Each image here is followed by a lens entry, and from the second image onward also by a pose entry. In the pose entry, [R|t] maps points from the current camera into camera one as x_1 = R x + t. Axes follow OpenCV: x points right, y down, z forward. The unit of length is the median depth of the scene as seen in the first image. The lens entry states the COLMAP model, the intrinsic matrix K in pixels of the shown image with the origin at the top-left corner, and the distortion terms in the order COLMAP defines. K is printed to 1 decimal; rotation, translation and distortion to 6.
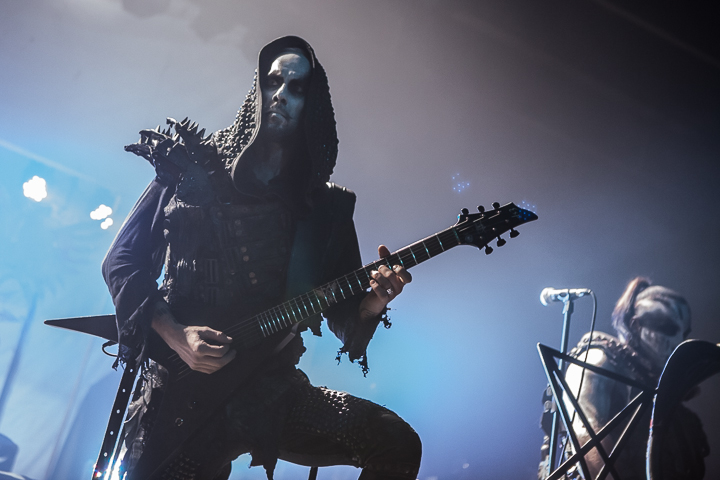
lens RADIAL K [[1115.2, 0, 360.0], [0, 1115.2, 240.0], [0, 0, 1]] dist [-0.011195, 0.053284]
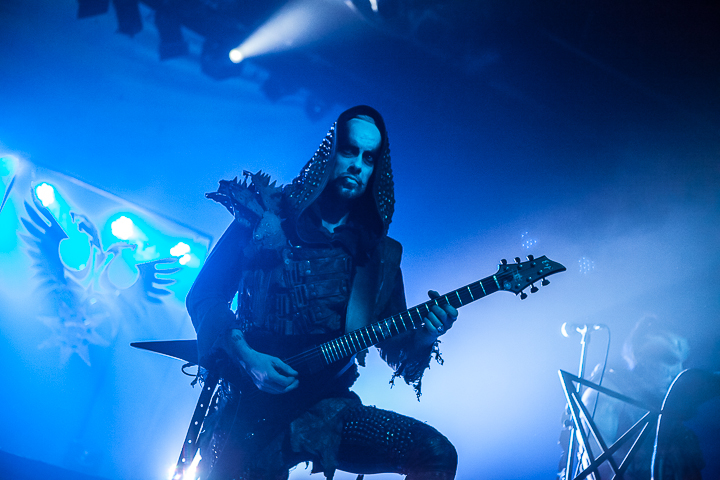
lens RADIAL K [[1198.2, 0, 360.0], [0, 1198.2, 240.0], [0, 0, 1]] dist [-0.050083, -0.115634]
pose [[0.999850, 0.015996, 0.006630, -0.060565], [-0.016019, 0.999866, 0.003422, -0.044718], [-0.006574, -0.003528, 0.999972, -0.248406]]
